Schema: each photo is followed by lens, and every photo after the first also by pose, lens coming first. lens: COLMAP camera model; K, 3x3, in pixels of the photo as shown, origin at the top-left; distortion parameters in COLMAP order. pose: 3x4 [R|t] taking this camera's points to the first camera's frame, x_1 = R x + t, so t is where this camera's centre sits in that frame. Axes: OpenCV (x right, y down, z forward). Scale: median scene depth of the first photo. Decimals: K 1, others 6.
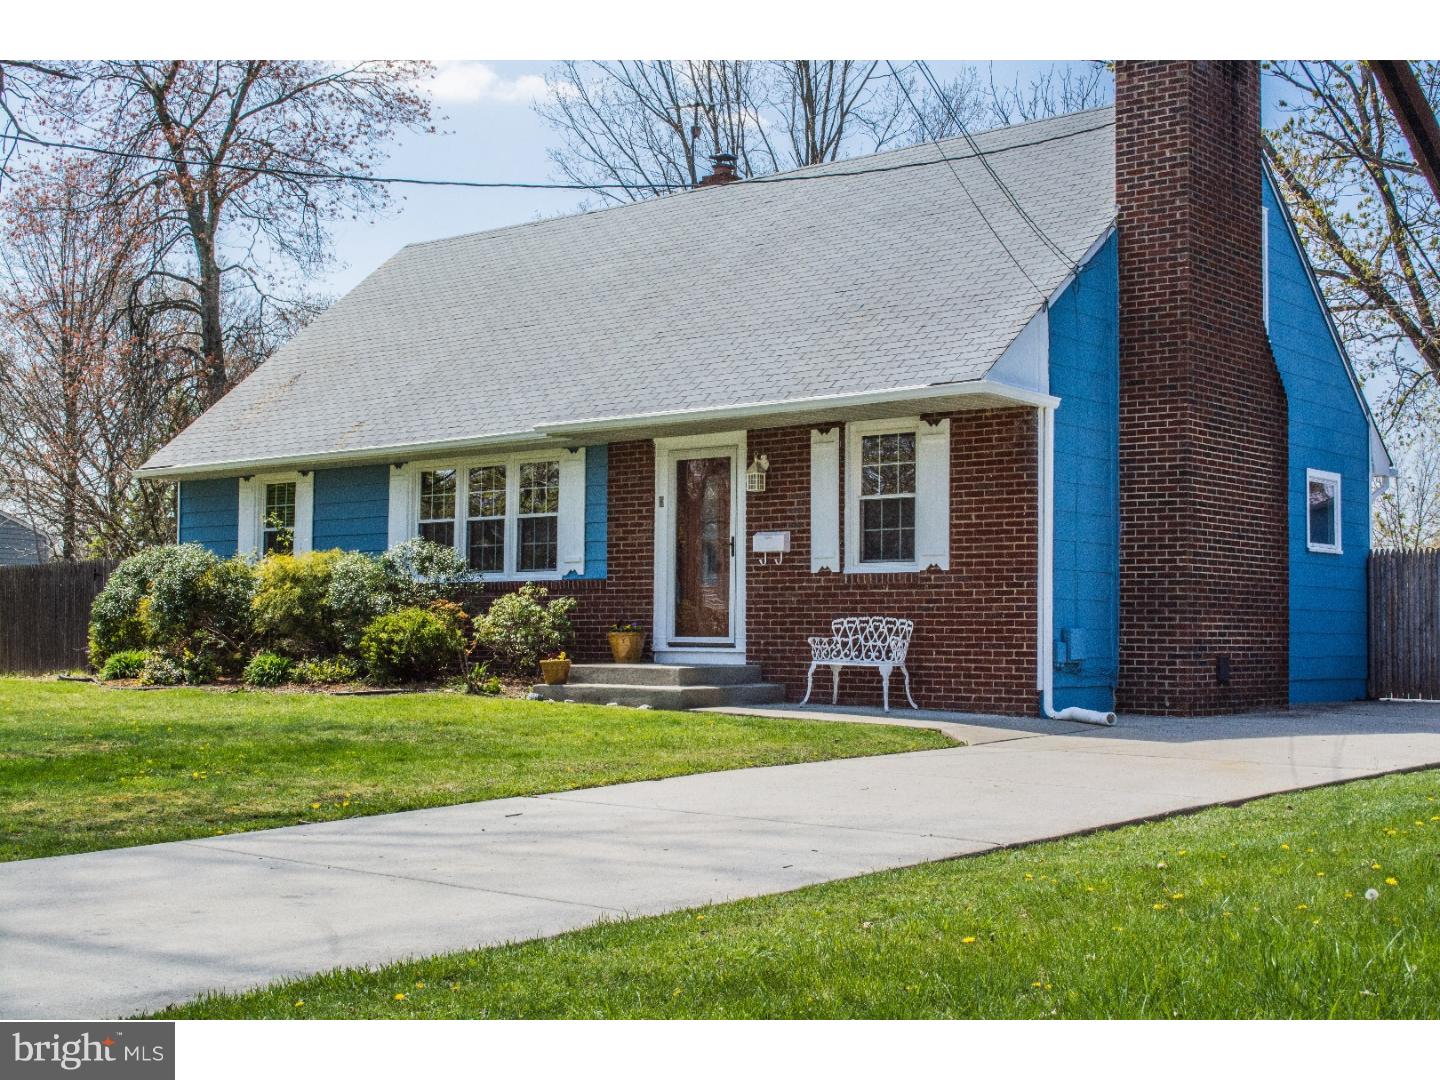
lens RADIAL K [[1763.0, 0, 723.4], [0, 1763.0, 533.2], [0, 0, 1]] dist [-0.104251, 0.000000]
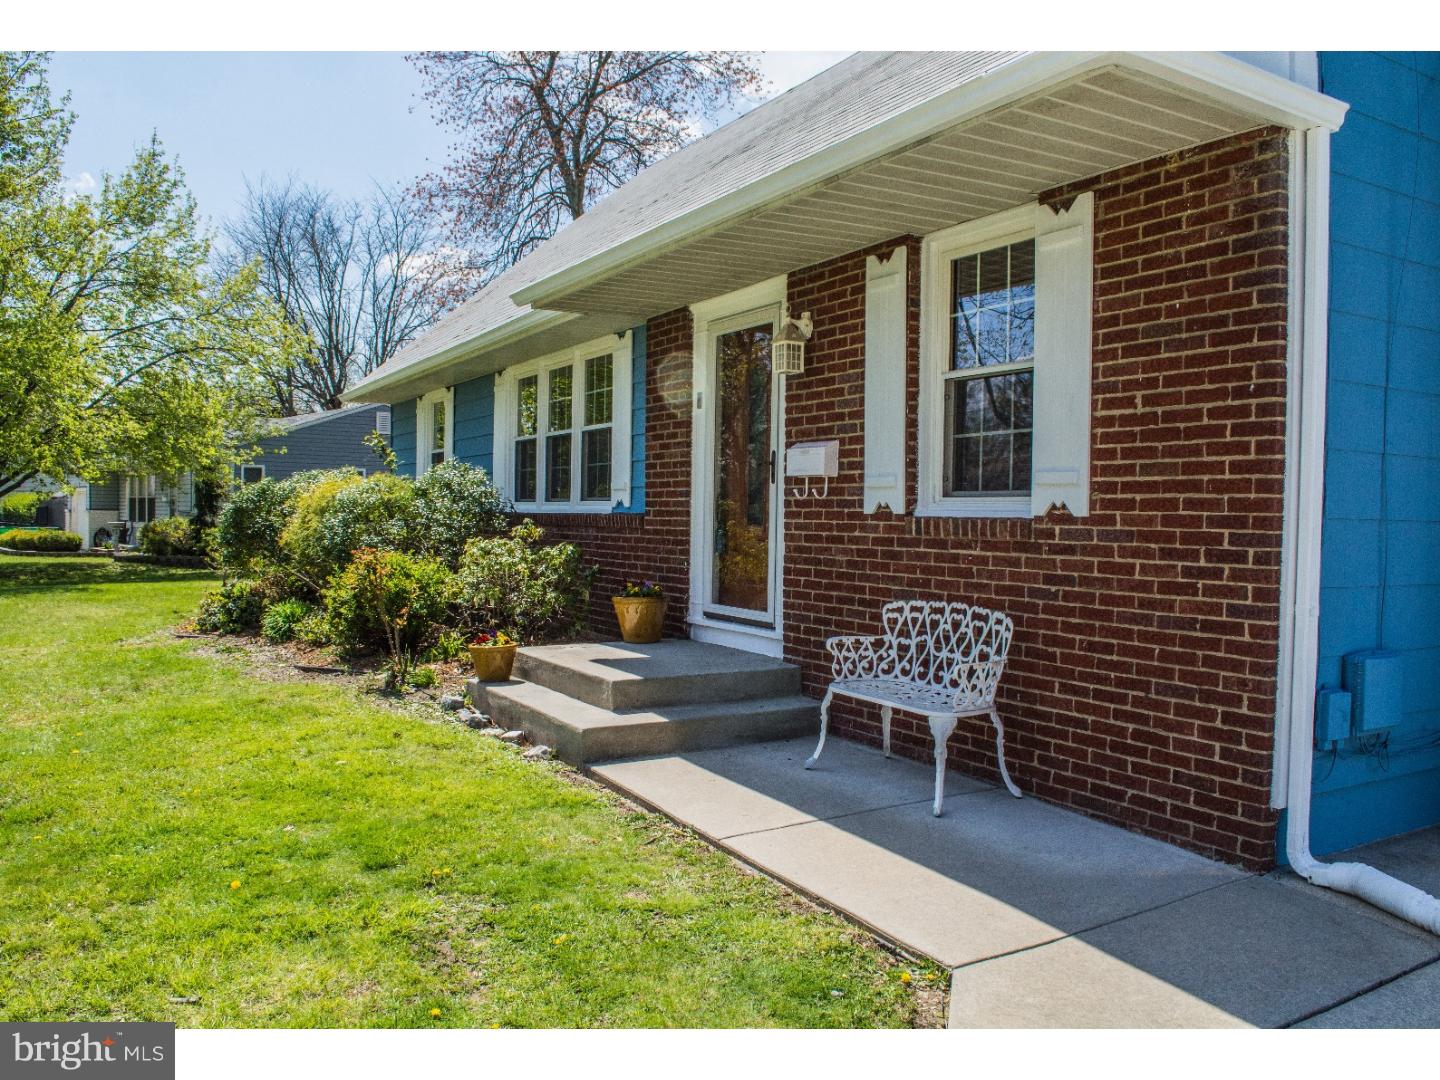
lens RADIAL K [[1164.5, 0, 724.5], [0, 1164.5, 543.5], [0, 0, 1]] dist [-0.083119, -0.005078]
pose [[0.944088, 0.015097, -0.329348, 0.134259], [0.009644, 0.997259, 0.073358, 0.004488], [0.329552, -0.072433, 0.941355, 0.658257]]
